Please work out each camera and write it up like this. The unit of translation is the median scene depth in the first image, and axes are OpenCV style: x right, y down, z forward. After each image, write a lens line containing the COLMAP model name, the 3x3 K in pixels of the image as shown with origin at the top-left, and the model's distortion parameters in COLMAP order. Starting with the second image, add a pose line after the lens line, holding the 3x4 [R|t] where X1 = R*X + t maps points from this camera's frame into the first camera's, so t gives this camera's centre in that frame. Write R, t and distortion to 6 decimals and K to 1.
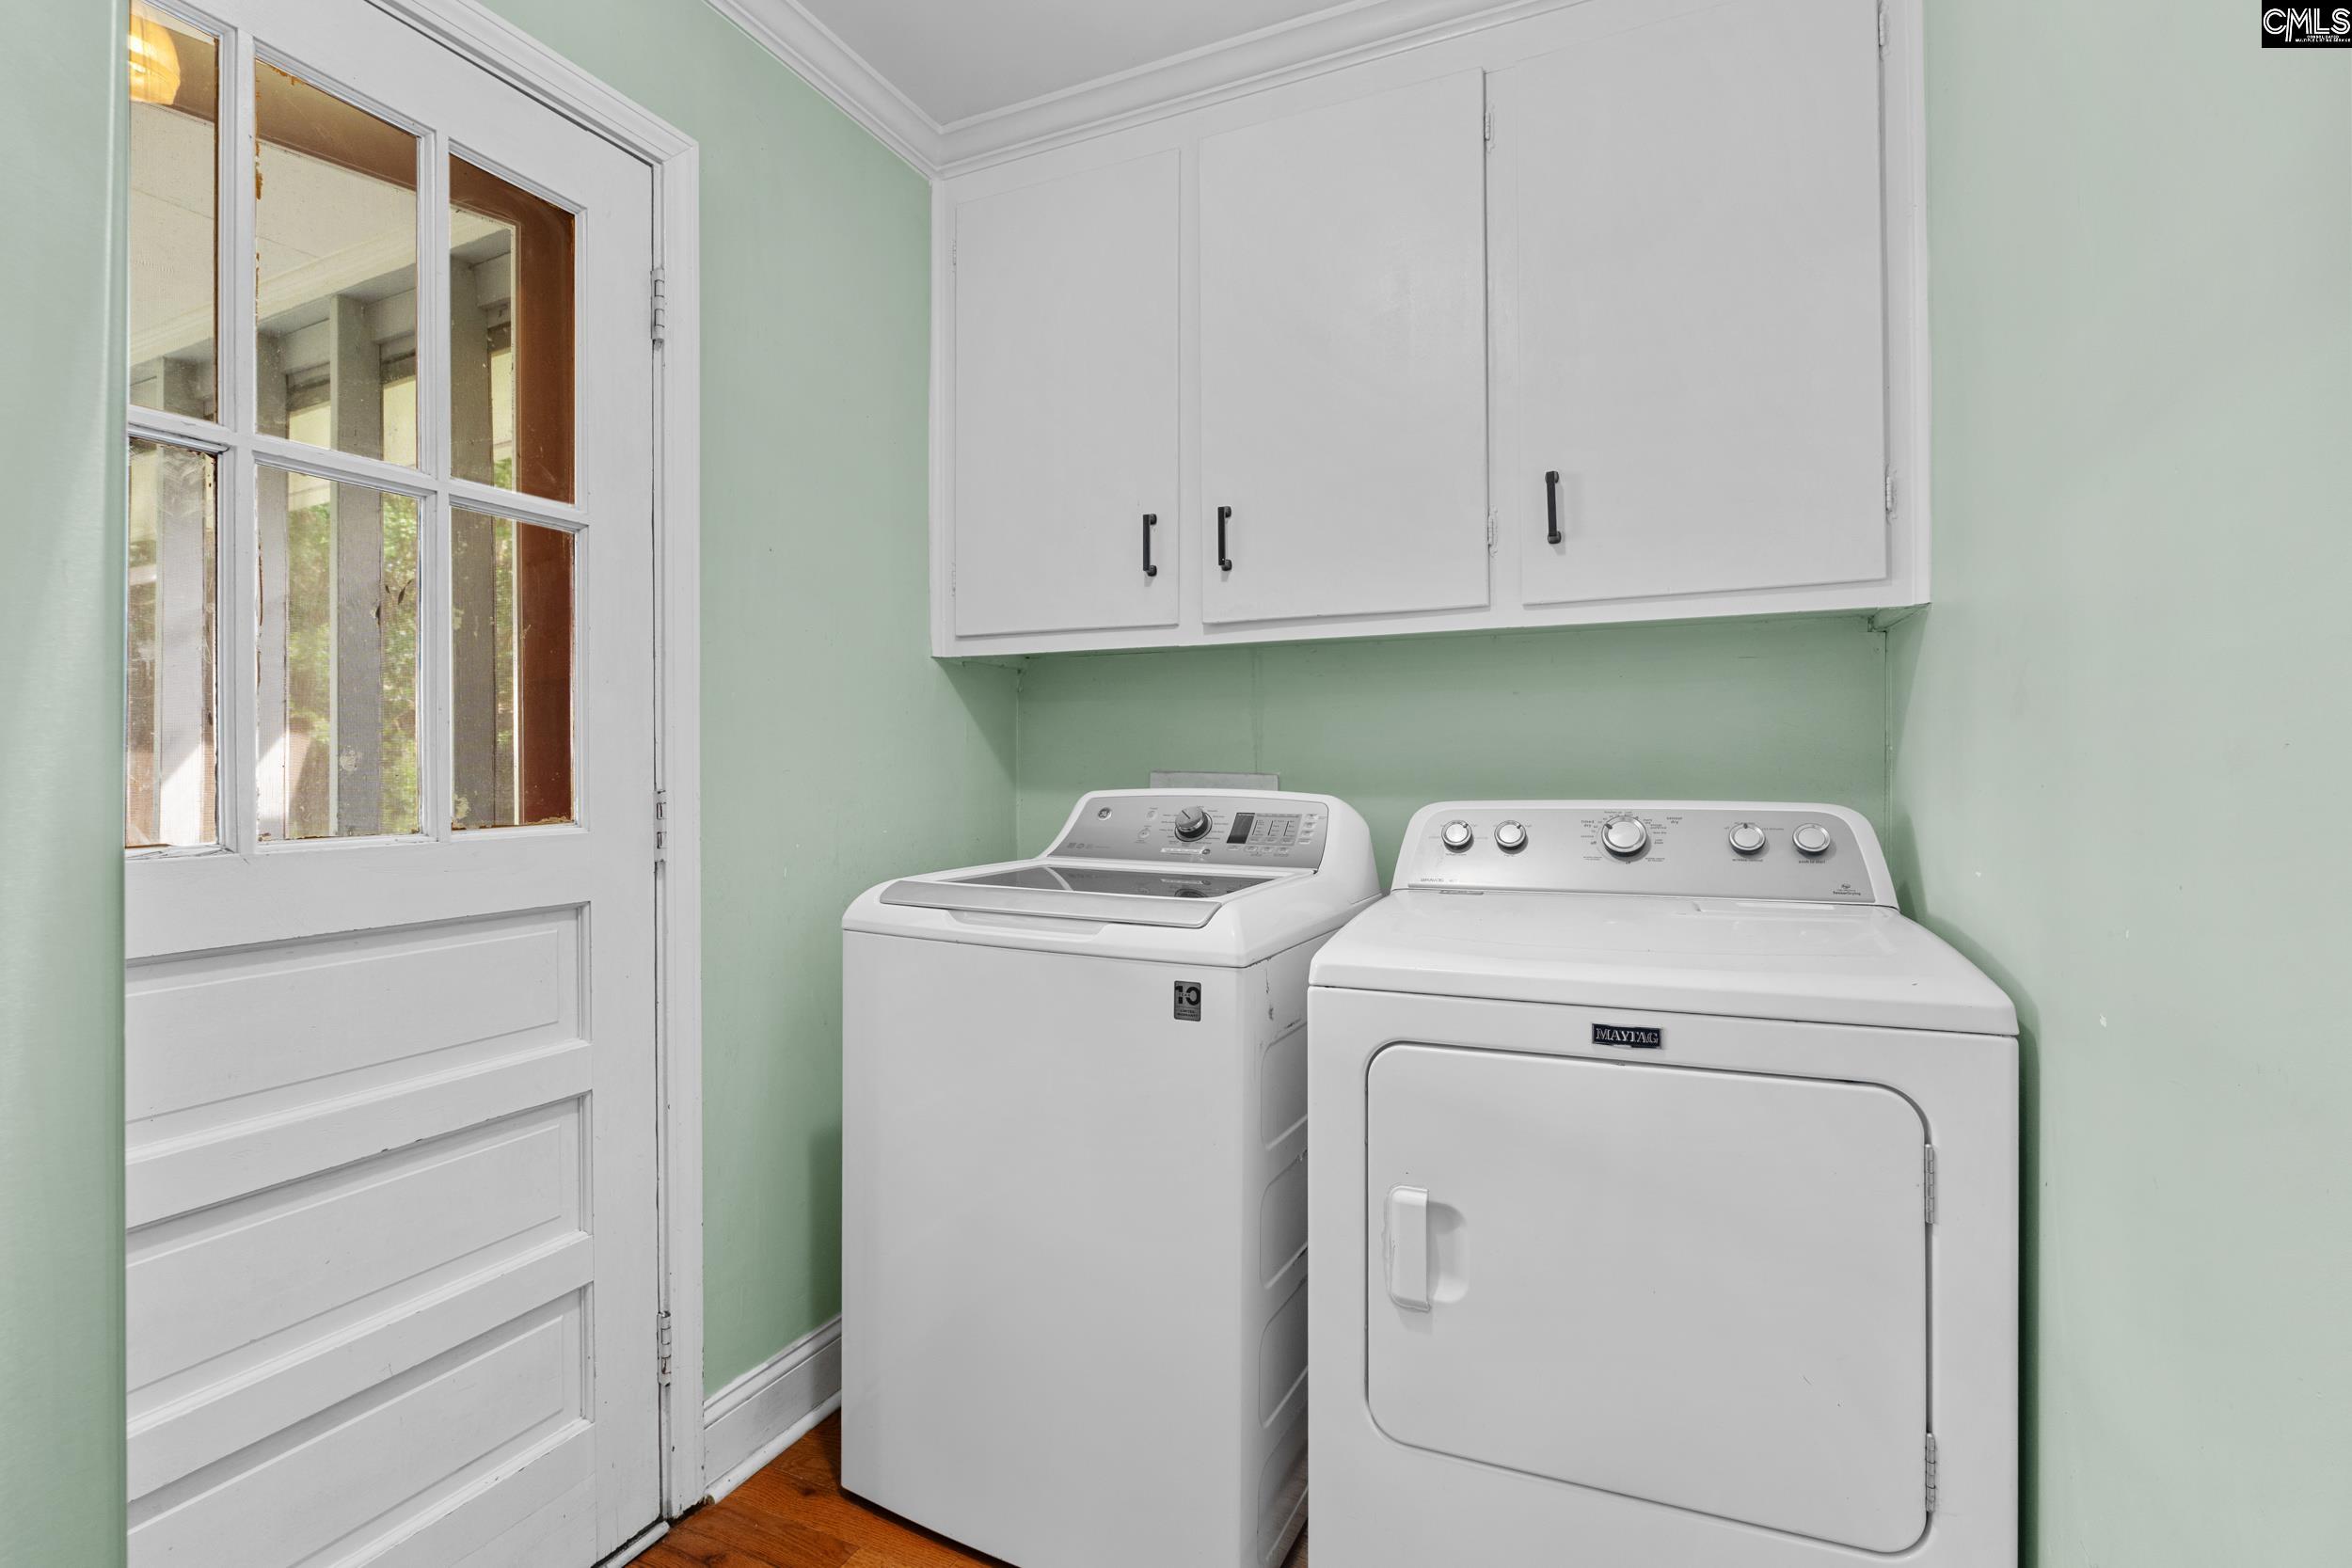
lens RADIAL K [[1075.2, 0, 1176.9], [0, 1075.2, 768.5], [0, 0, 1]] dist [-0.013131, -0.000098]
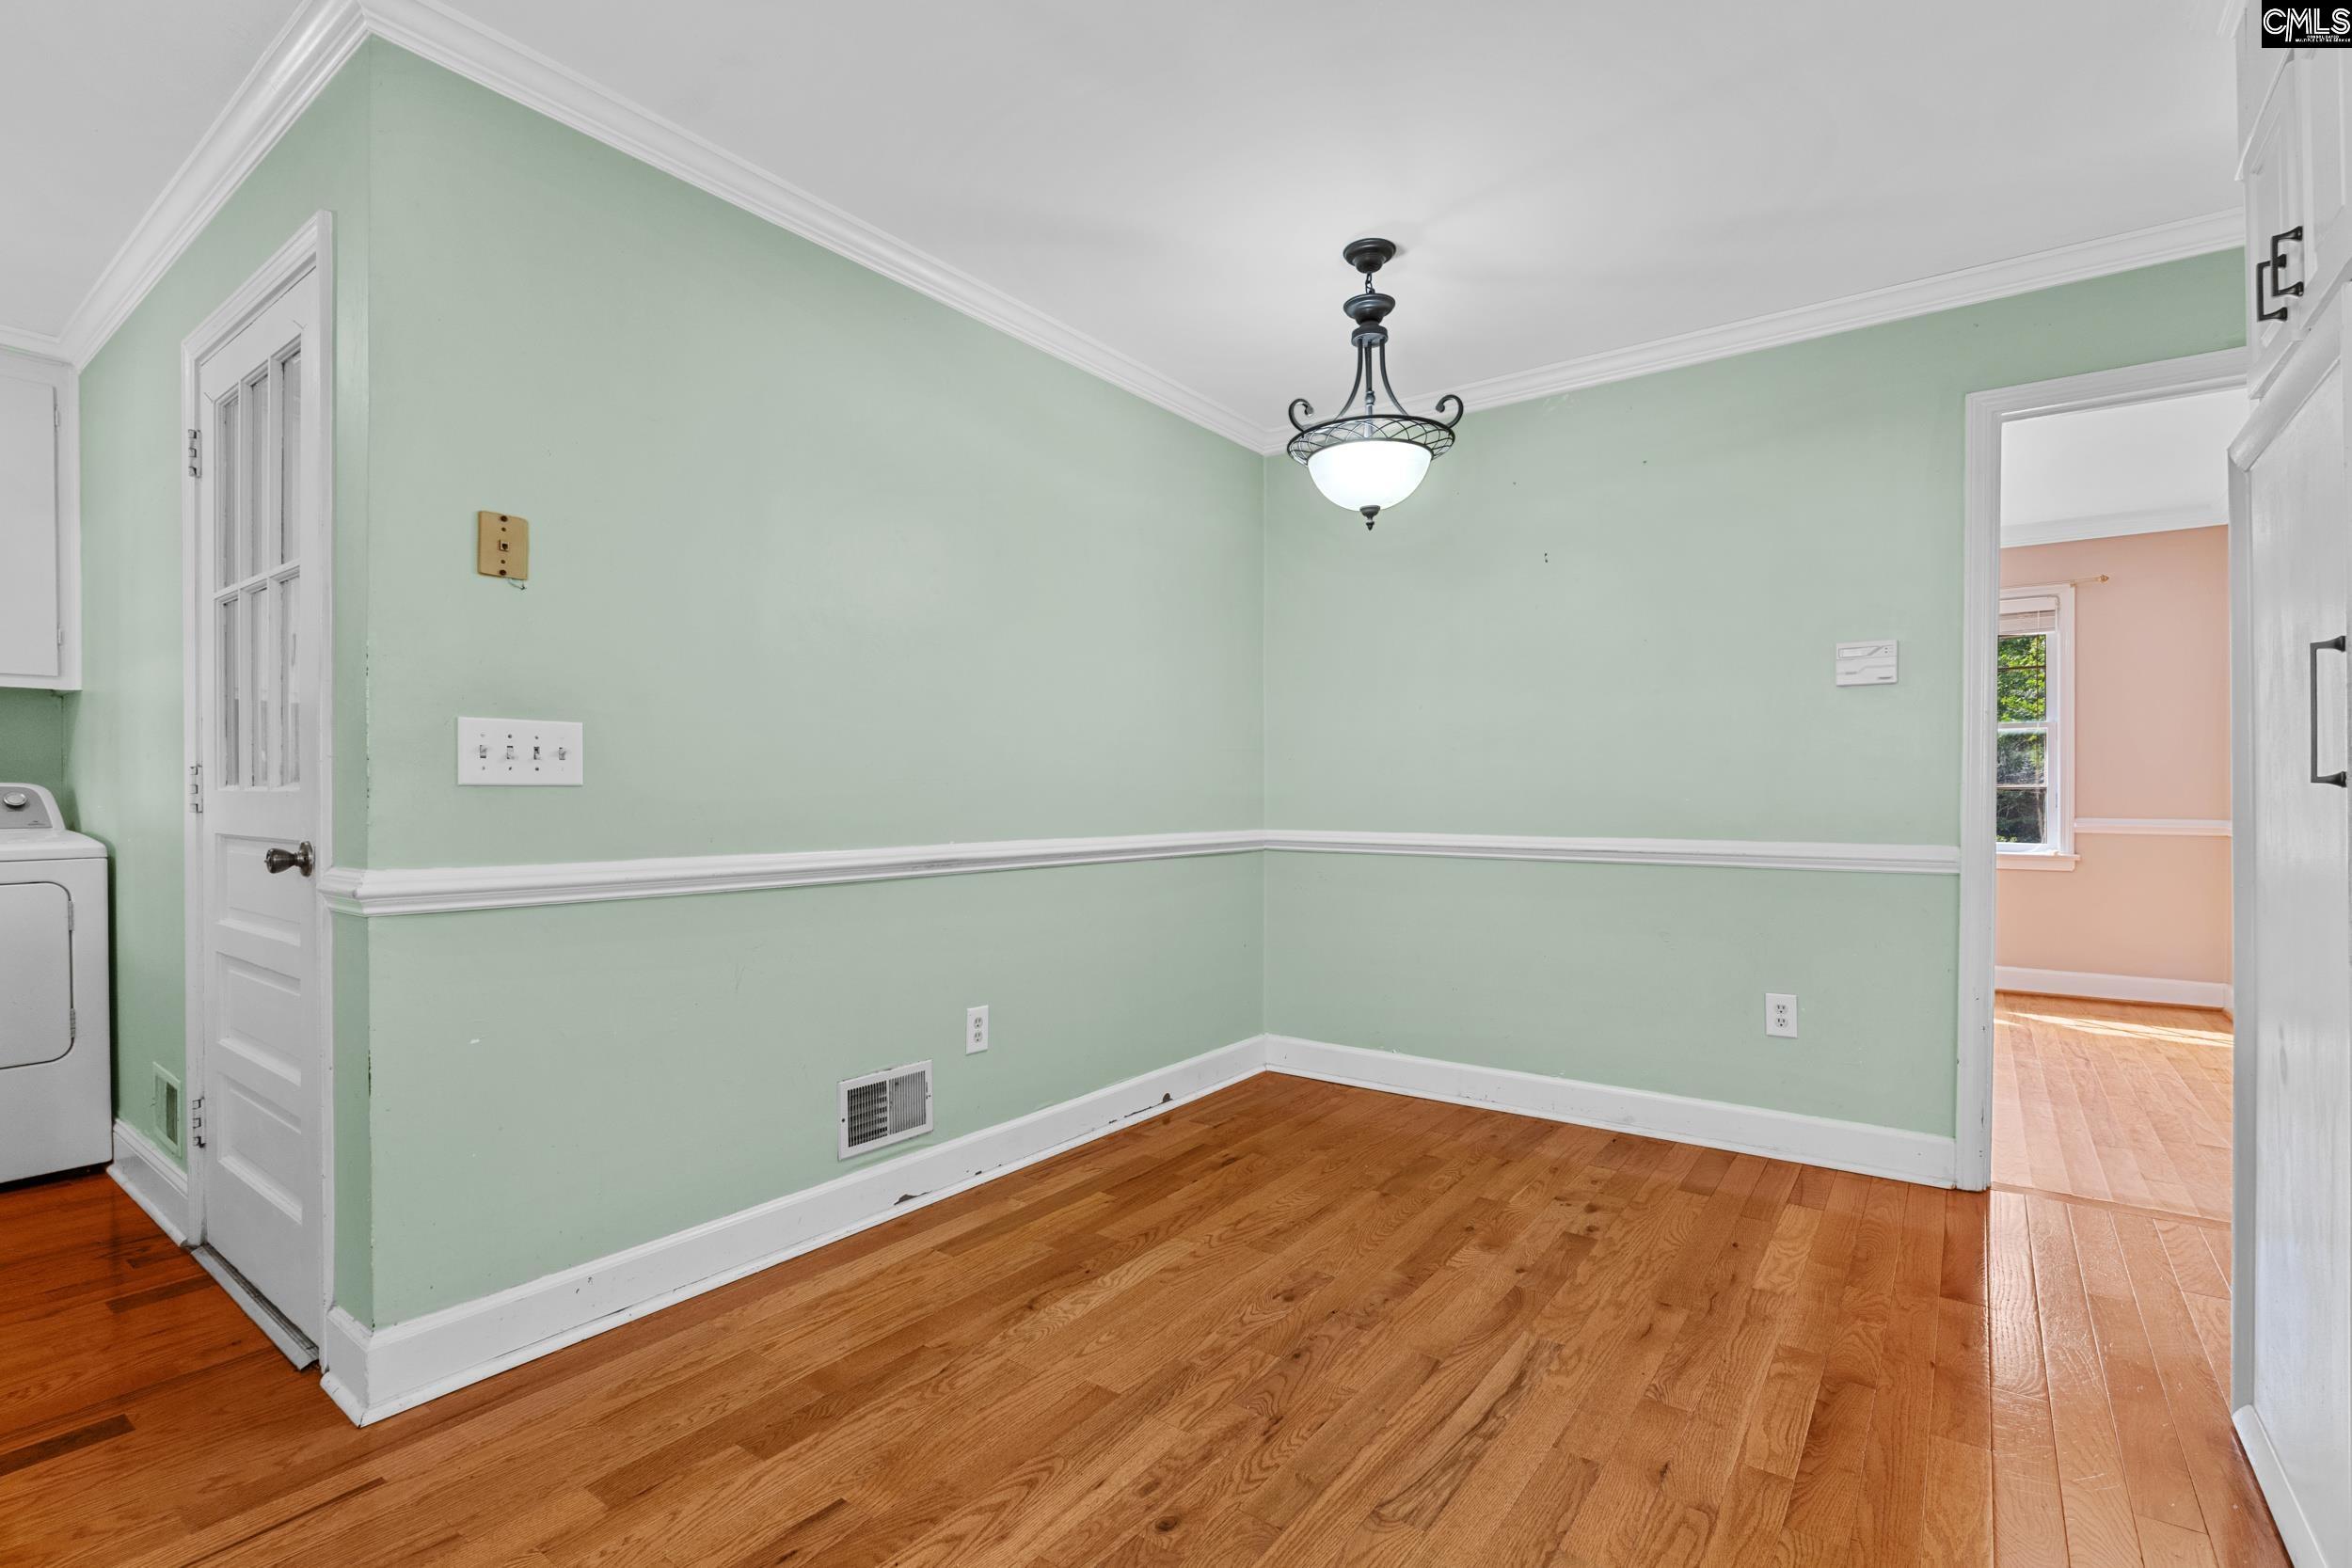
lens RADIAL K [[1075.2, 0, 1170.0], [0, 1075.2, 803.6], [0, 0, 1]] dist [-0.013131, -0.000098]
pose [[0.211339, -0.000762, 0.977413, -0.942347], [0.010136, 0.999948, -0.001412, 0.102501], [-0.977360, 0.010205, 0.211335, -1.628330]]
